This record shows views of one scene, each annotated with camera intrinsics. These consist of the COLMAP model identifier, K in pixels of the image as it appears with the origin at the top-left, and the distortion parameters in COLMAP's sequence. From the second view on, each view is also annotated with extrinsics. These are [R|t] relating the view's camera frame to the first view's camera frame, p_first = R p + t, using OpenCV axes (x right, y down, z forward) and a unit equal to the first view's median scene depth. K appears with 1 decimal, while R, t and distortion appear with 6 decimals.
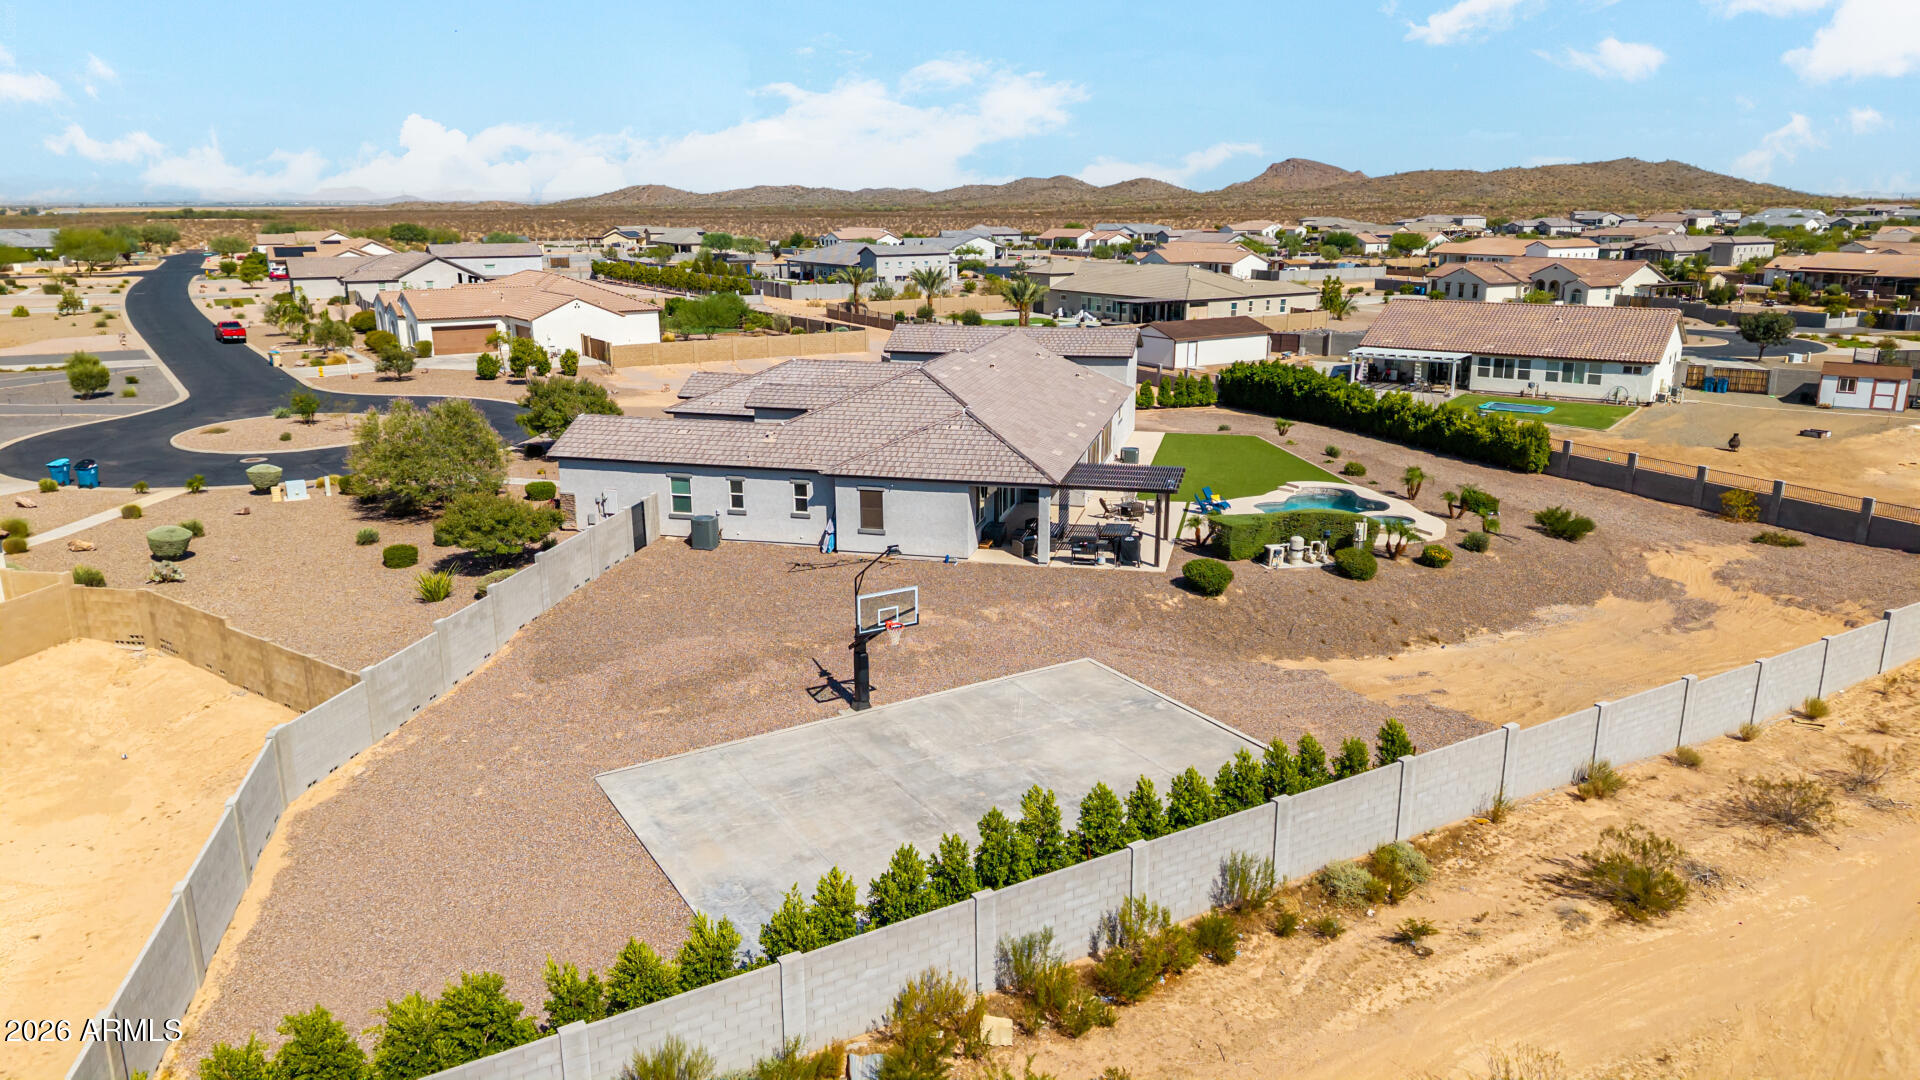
lens RADIAL K [[1272.2, 0, 956.1], [0, 1272.2, 538.4], [0, 0, 1]] dist [0.047189, -0.058558]
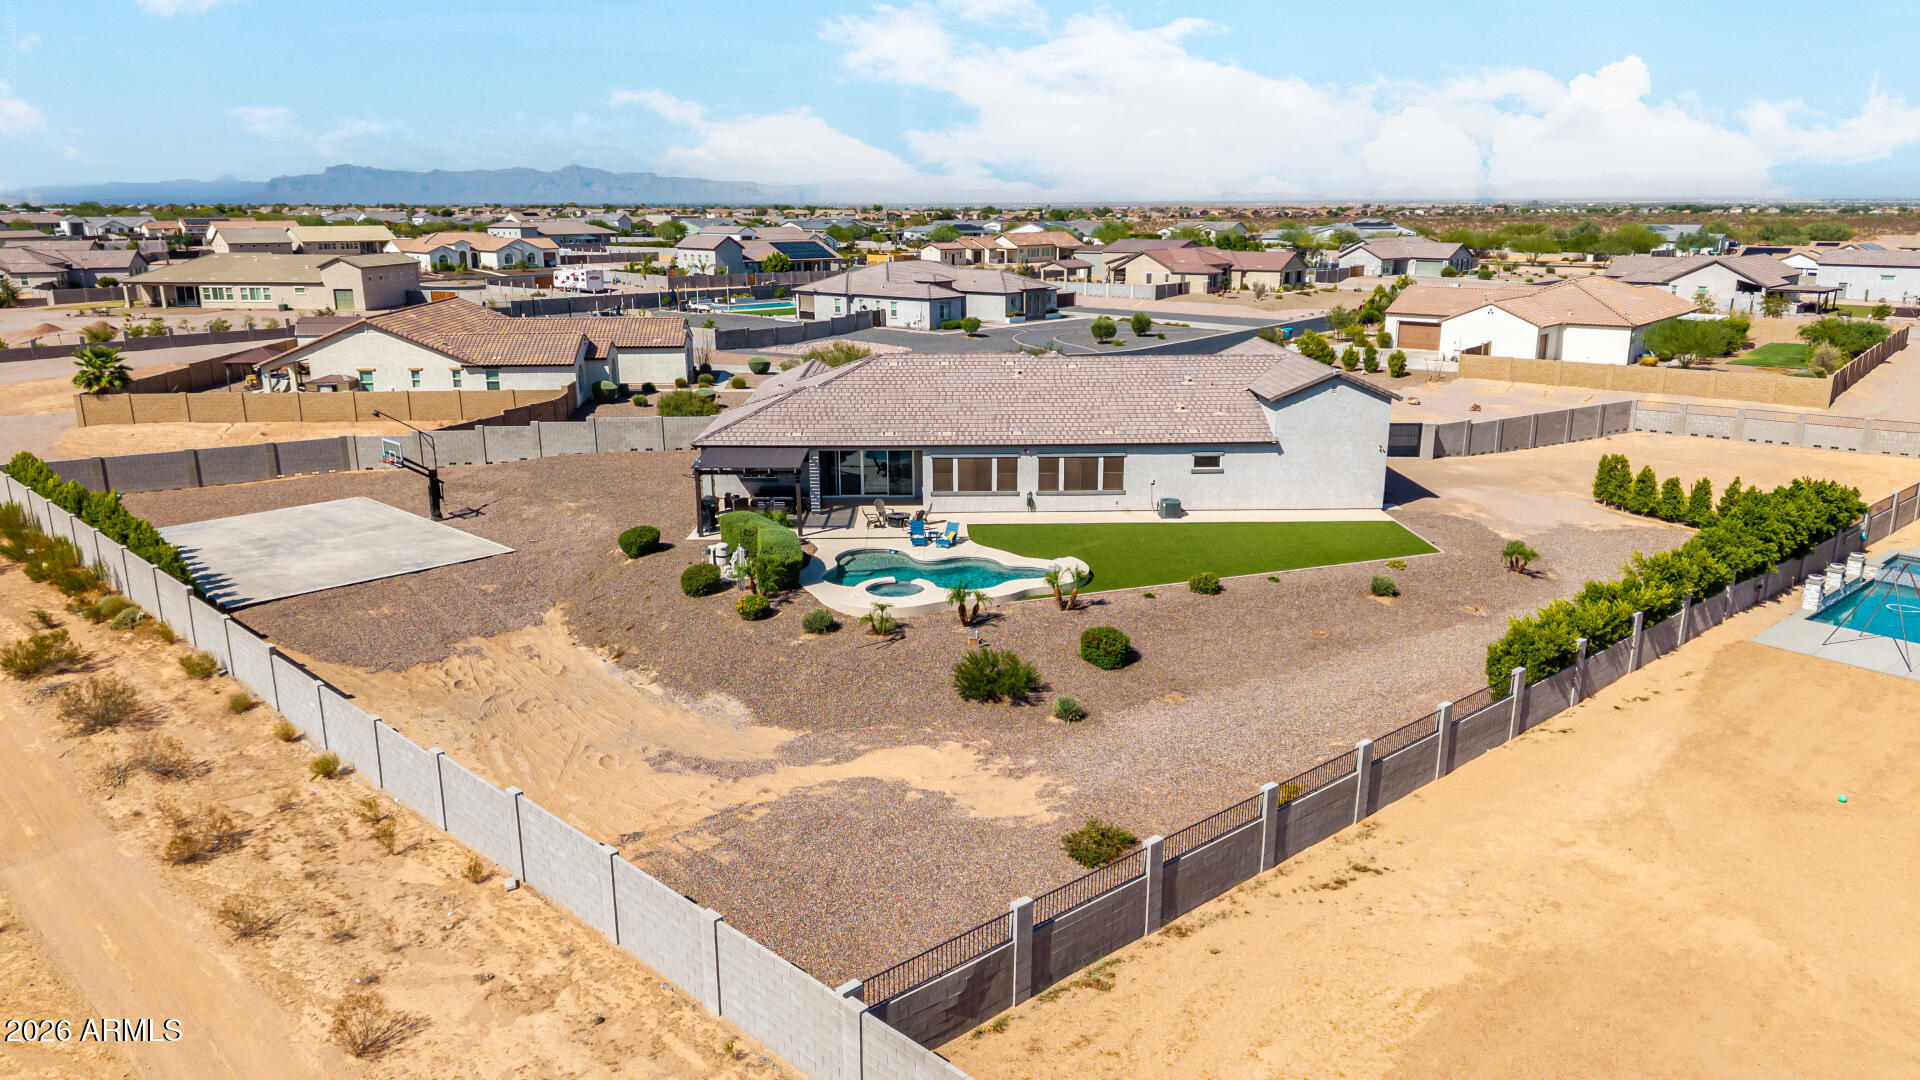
lens RADIAL K [[1272.2, 0, 960.4], [0, 1272.2, 526.5], [0, 0, 1]] dist [0.047189, -0.058558]
pose [[0.264930, 0.237956, -0.934446, 1.200620], [-0.244249, 0.954030, 0.173695, -0.224049], [0.932821, 0.182221, 0.310872, 0.829522]]
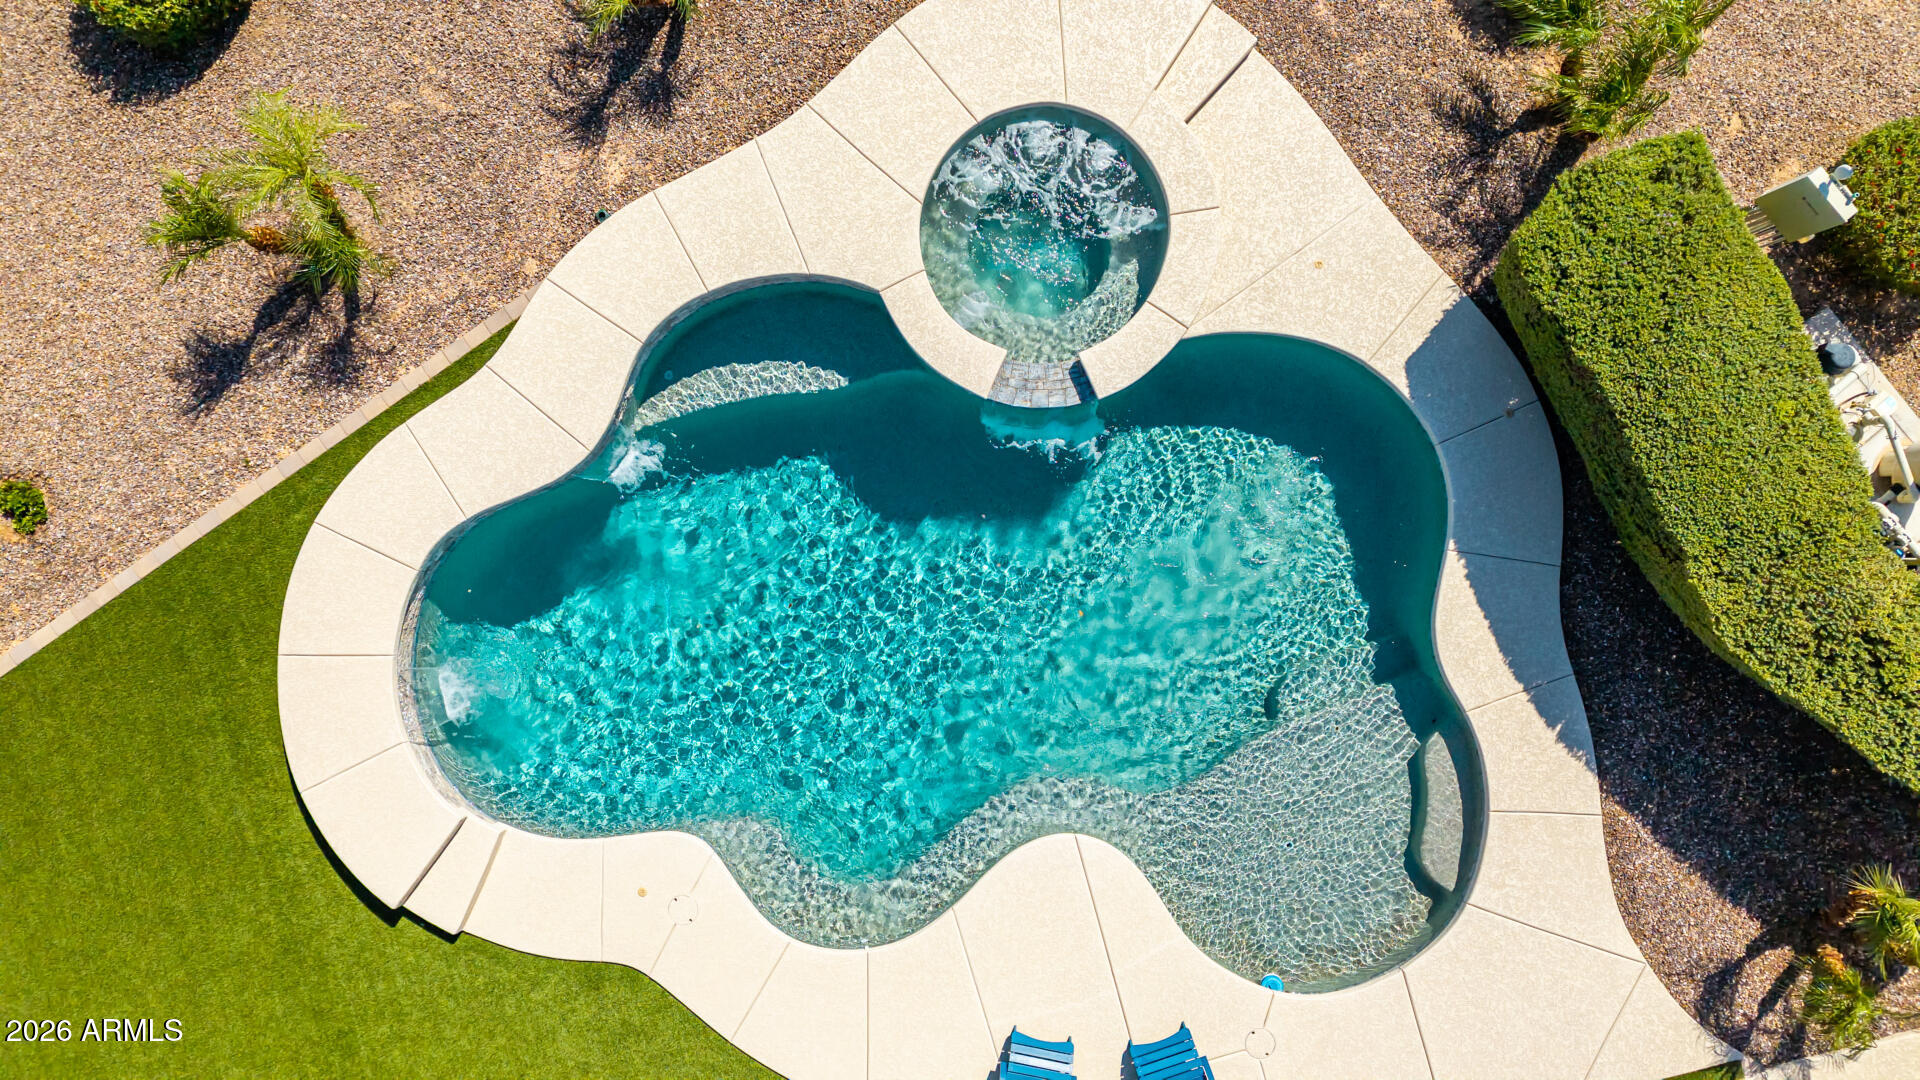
lens RADIAL K [[1272.2, 0, 947.4], [0, 1272.2, 534.0], [0, 0, 1]] dist [0.047189, -0.058558]
pose [[-0.479252, -0.877633, 0.008808, 0.324044], [0.228537, -0.115095, 0.966708, -0.231357], [-0.847401, 0.465309, 0.255731, 1.055386]]
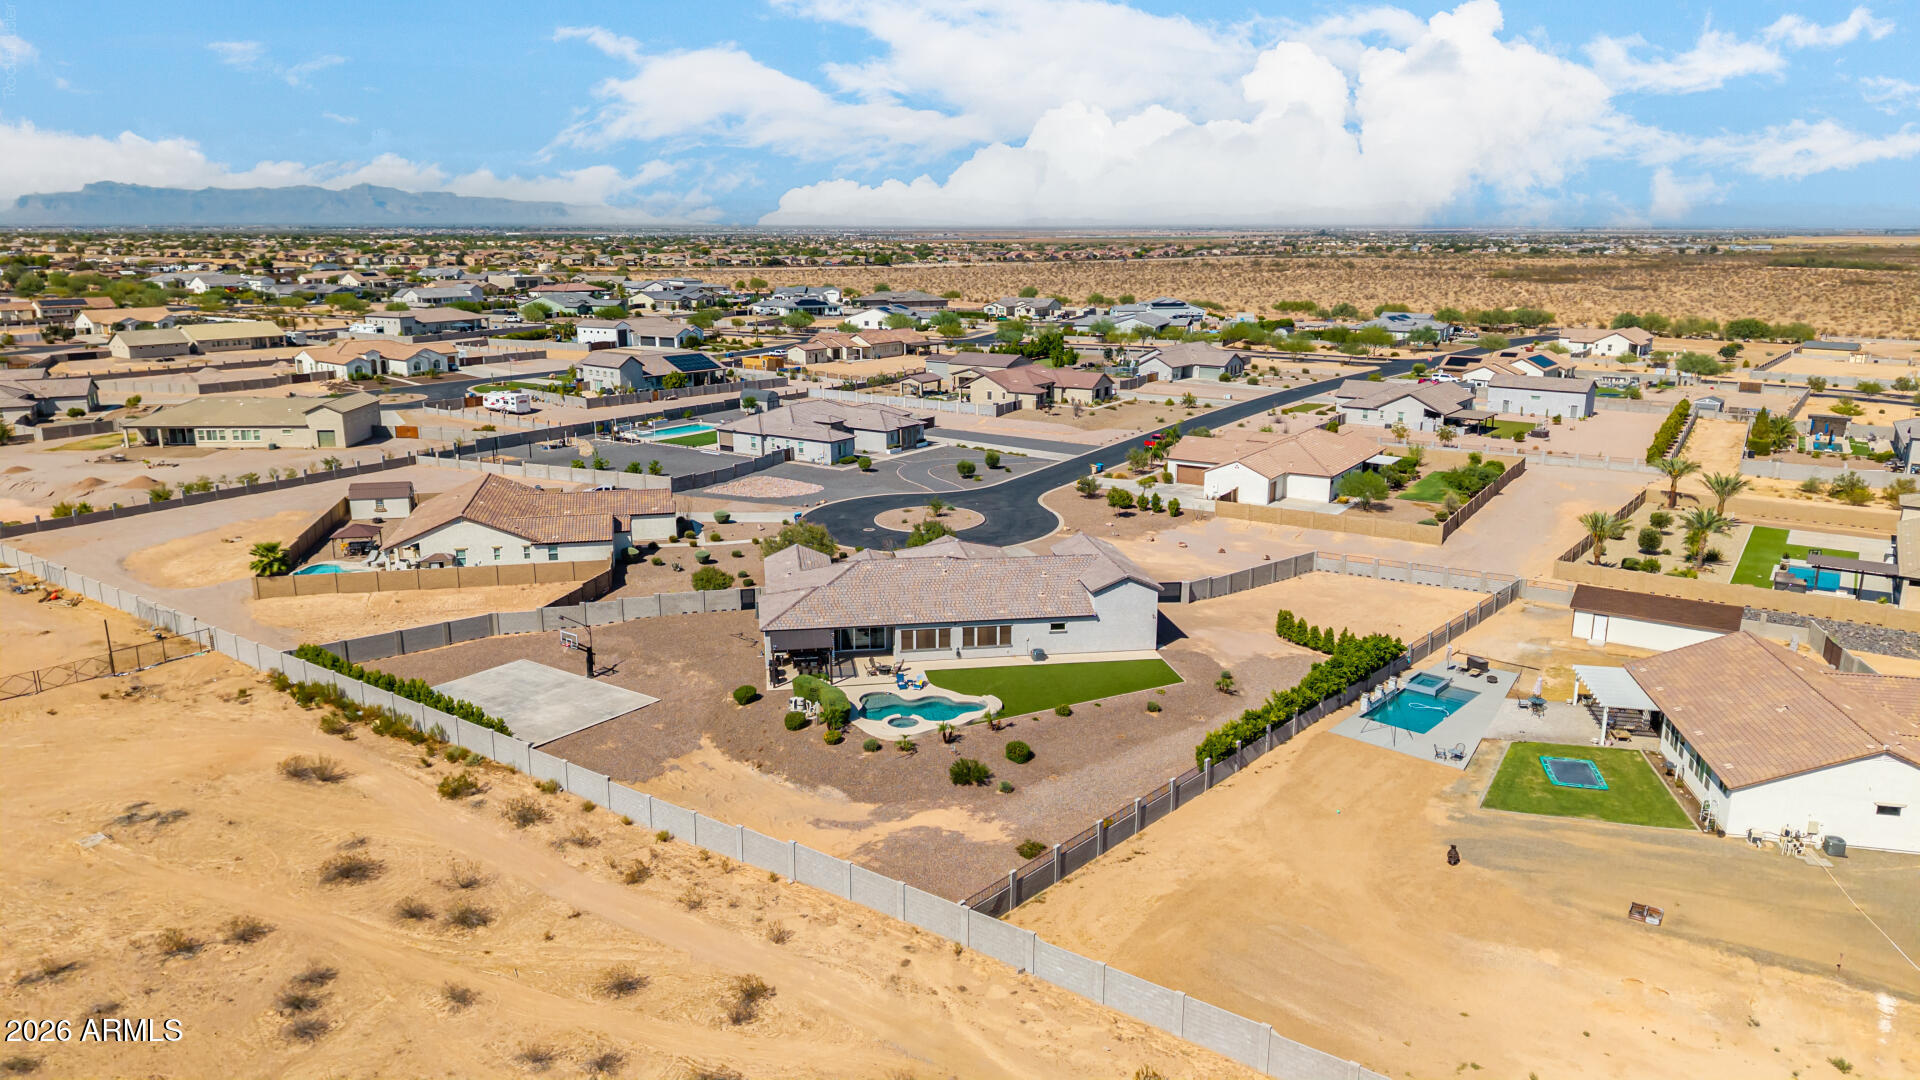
lens RADIAL K [[1272.2, 0, 959.2], [0, 1272.2, 501.4], [0, 0, 1]] dist [0.047189, -0.058558]
pose [[0.395833, 0.194969, -0.897387, 1.852857], [-0.238198, 0.965555, 0.104711, -0.494024], [0.886892, 0.172307, 0.428640, 0.362864]]
